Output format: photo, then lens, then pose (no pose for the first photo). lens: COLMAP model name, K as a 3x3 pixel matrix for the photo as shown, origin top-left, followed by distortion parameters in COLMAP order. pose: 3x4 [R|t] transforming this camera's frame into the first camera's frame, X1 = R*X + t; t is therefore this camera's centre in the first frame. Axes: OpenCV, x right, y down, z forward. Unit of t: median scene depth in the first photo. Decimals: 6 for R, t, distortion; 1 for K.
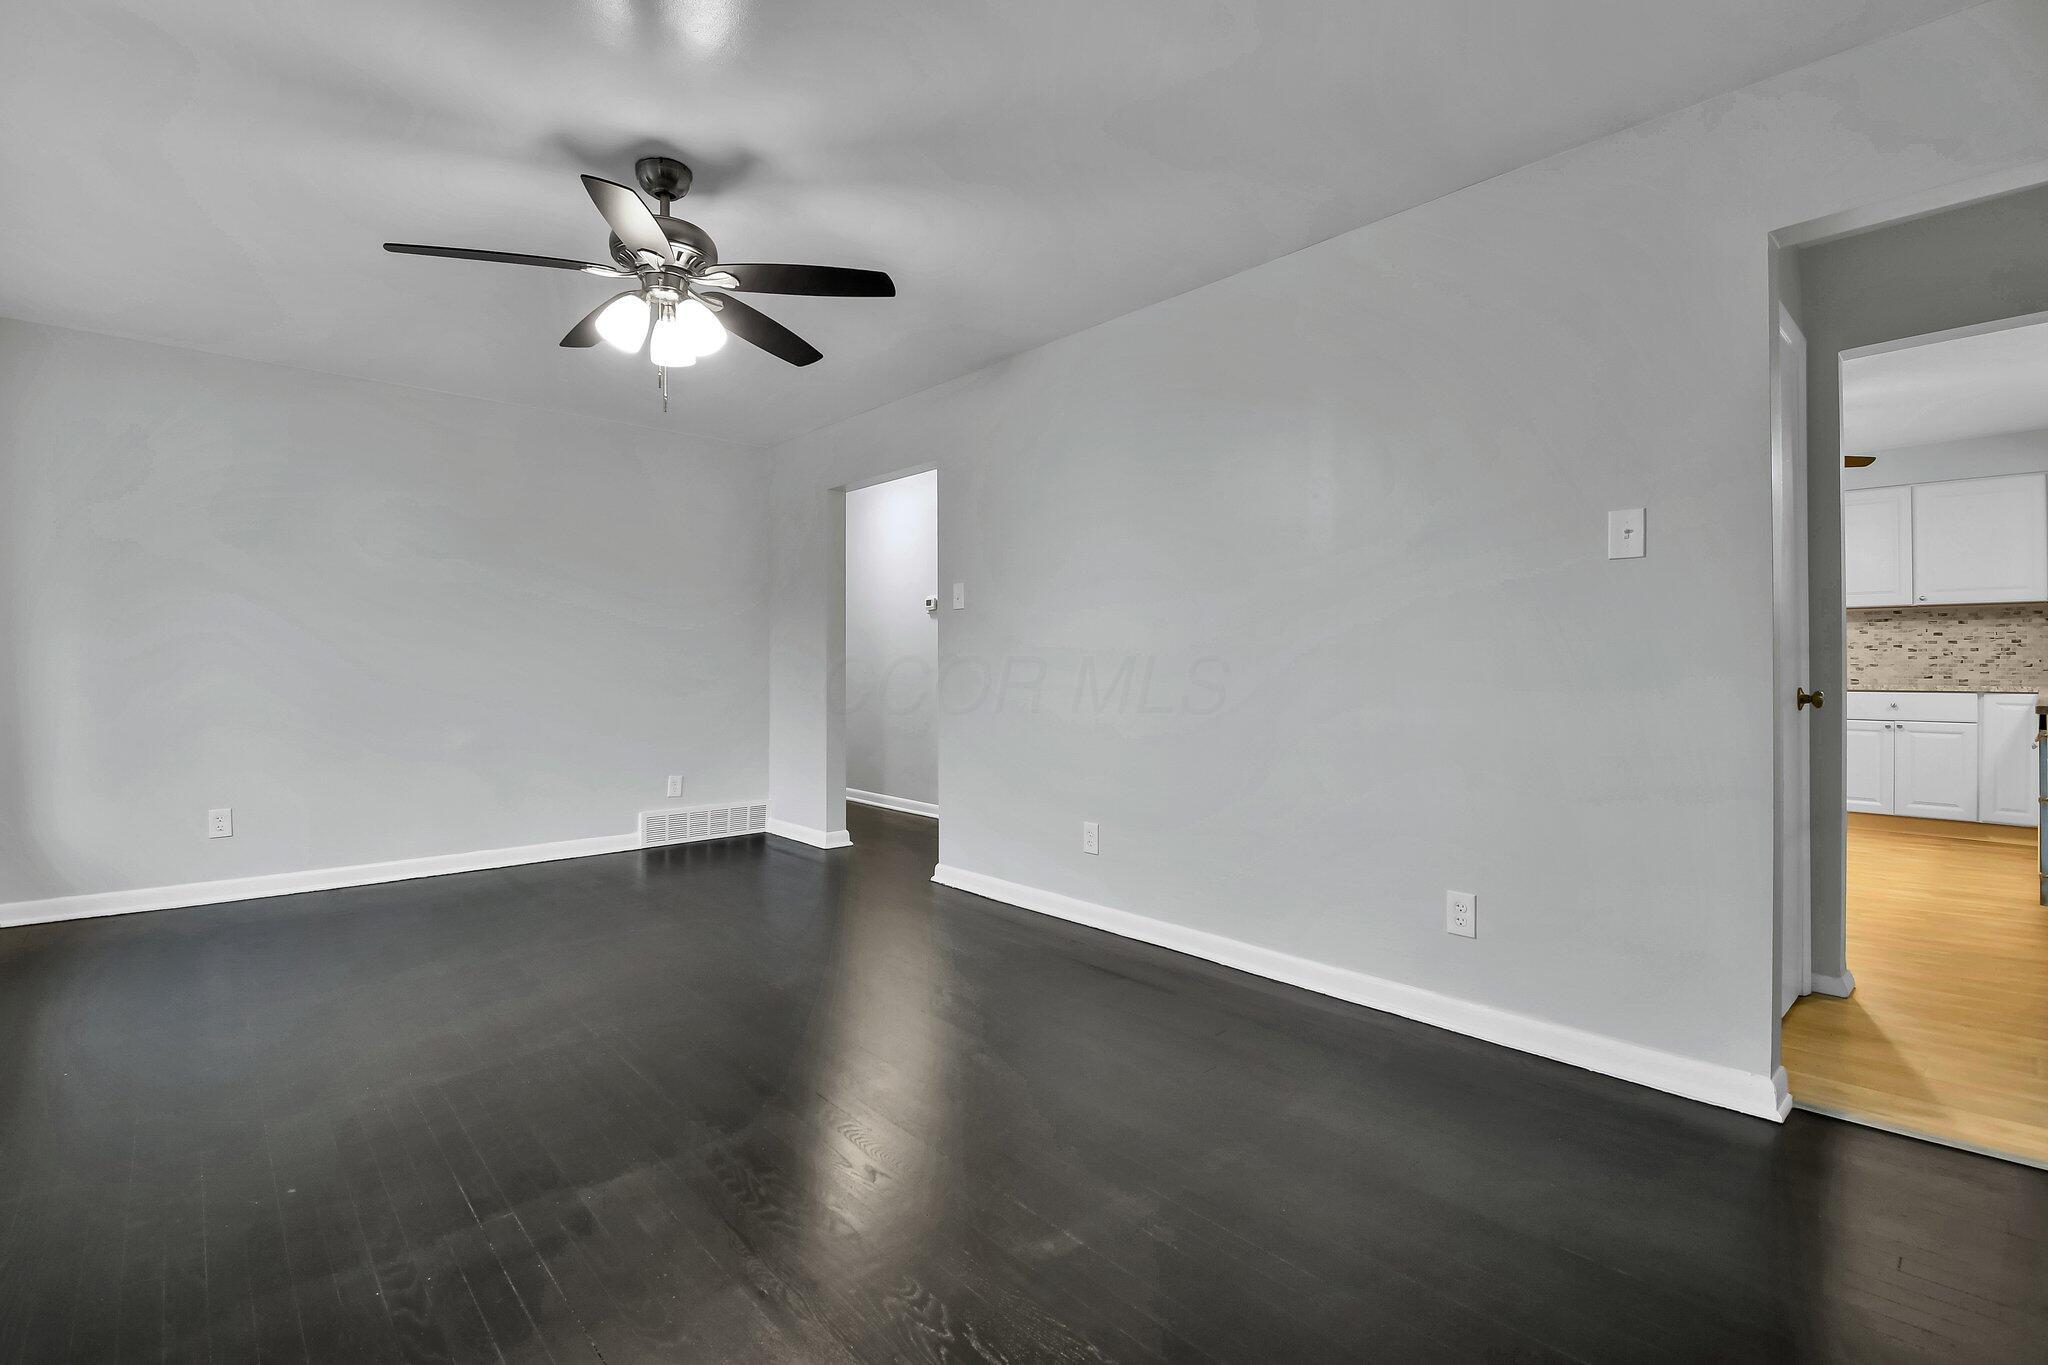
lens RADIAL K [[938.1, 0, 1022.3], [0, 938.1, 664.2], [0, 0, 1]] dist [0.003886, -0.008129]
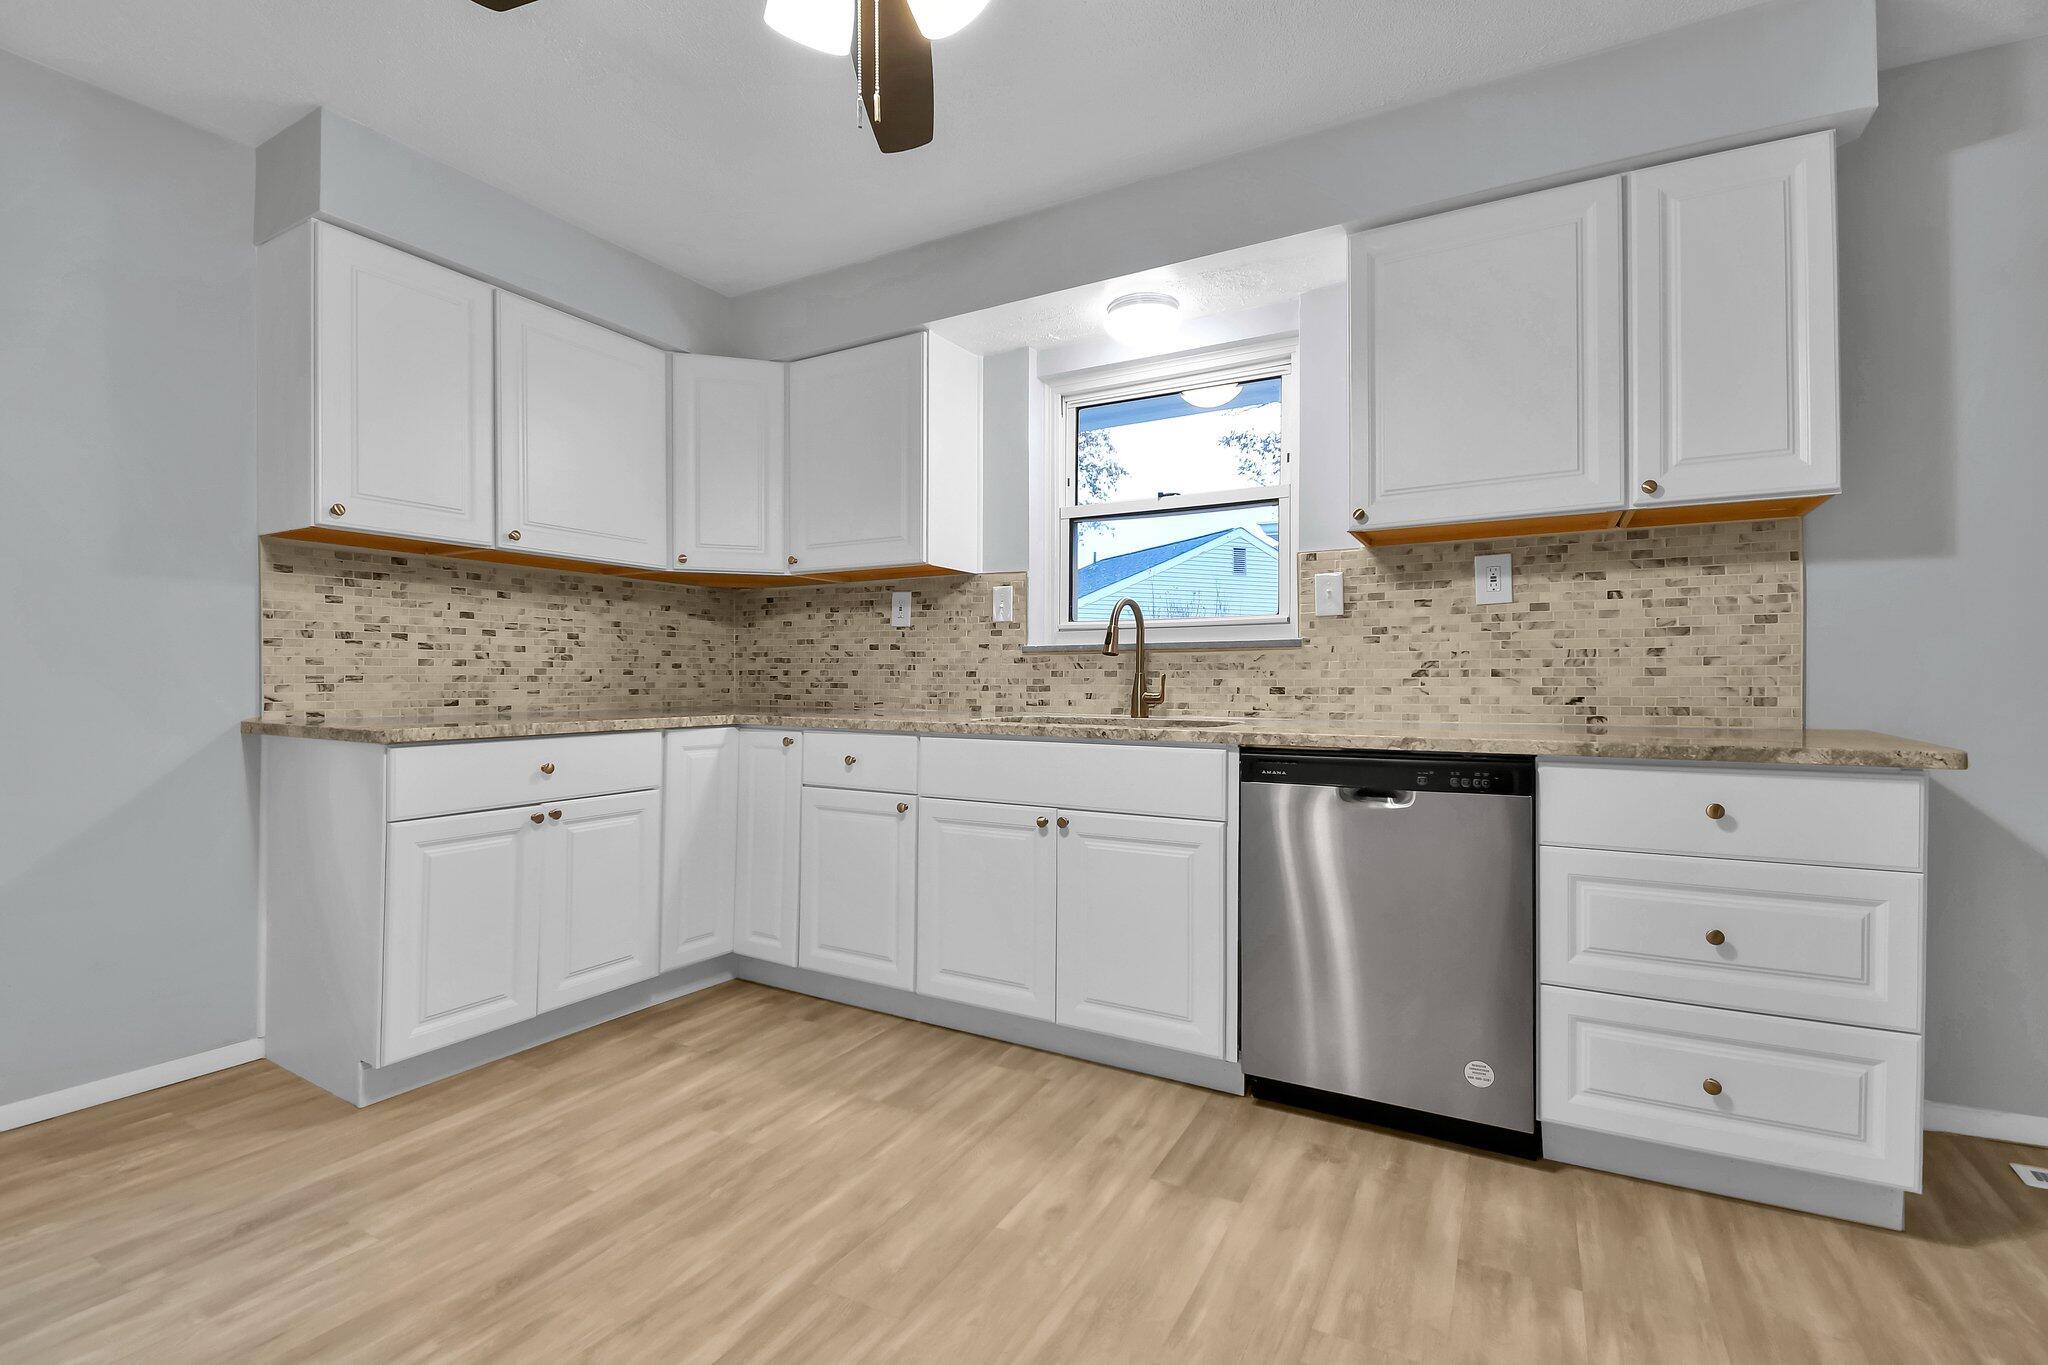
lens RADIAL K [[938.1, 0, 1014.5], [0, 938.1, 683.1], [0, 0, 1]] dist [0.003886, -0.008129]
pose [[-0.315923, 0.005310, 0.948770, 0.434001], [0.003197, 0.999985, -0.004532, 0.006966], [-0.948779, 0.001602, -0.315935, 0.911114]]
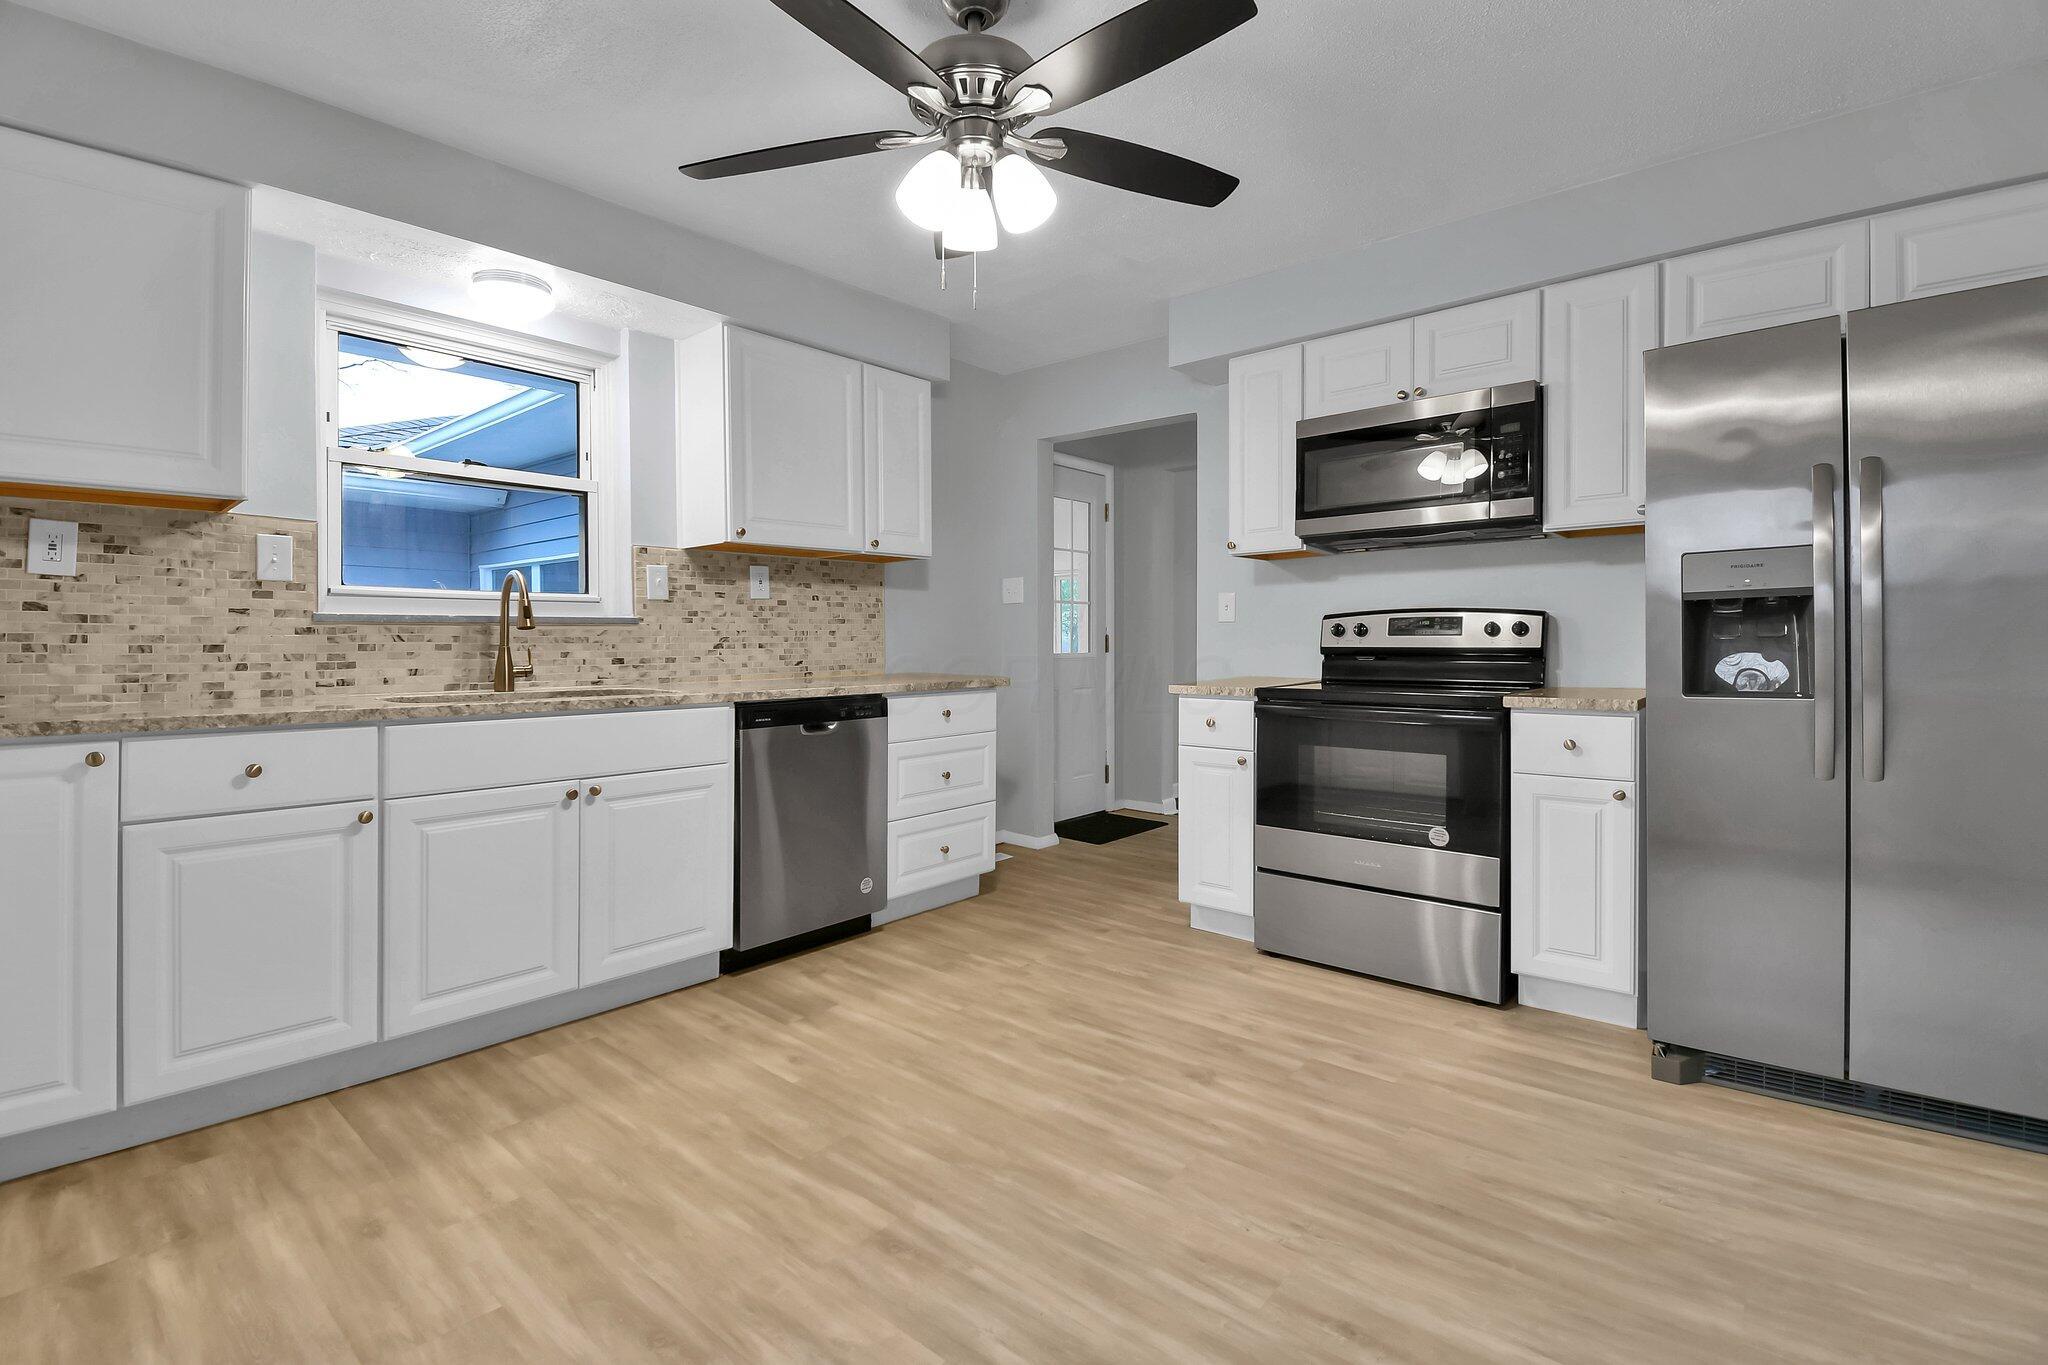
lens RADIAL K [[938.1, 0, 1038.0], [0, 938.1, 629.2], [0, 0, 1]] dist [0.003886, -0.008129]
pose [[-0.989255, 0.011998, -0.145707, 0.683438], [0.014164, 0.999804, -0.013834, 0.001197], [0.145513, -0.015749, -0.989231, 1.226572]]
